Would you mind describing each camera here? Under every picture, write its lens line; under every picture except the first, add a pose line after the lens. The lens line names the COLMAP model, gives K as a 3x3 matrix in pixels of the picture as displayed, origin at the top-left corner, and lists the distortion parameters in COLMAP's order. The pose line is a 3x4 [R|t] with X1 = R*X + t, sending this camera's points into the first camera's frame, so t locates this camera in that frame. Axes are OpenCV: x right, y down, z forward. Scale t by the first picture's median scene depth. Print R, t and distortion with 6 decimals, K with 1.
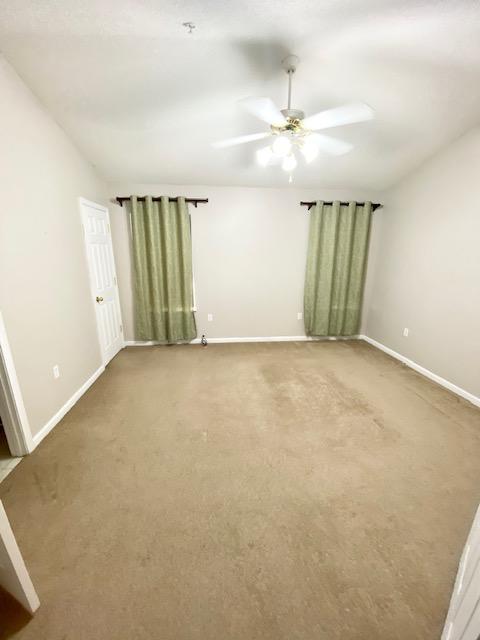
lens RADIAL K [[262.6, 0, 240.0], [0, 262.6, 320.0], [0, 0, 1]] dist [-0.000256, -0.012137]
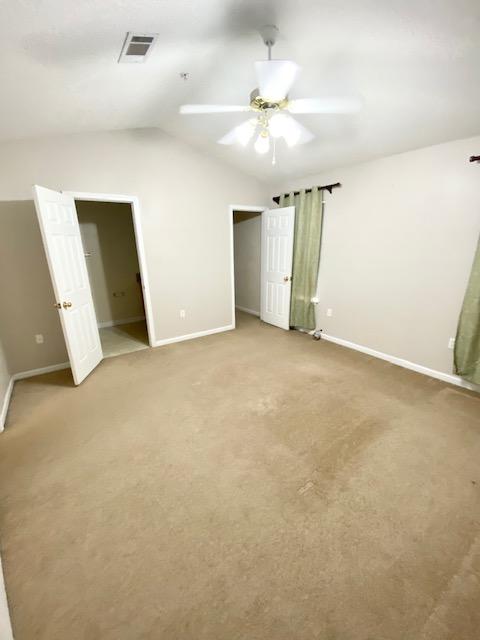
lens RADIAL K [[262.6, 0, 240.0], [0, 262.6, 320.0], [0, 0, 1]] dist [-0.000256, -0.012137]
pose [[0.493624, 0.242507, -0.835180, 0.520175], [-0.221554, 0.963716, 0.148883, -0.053045], [0.840981, 0.111545, 0.529442, 0.248364]]
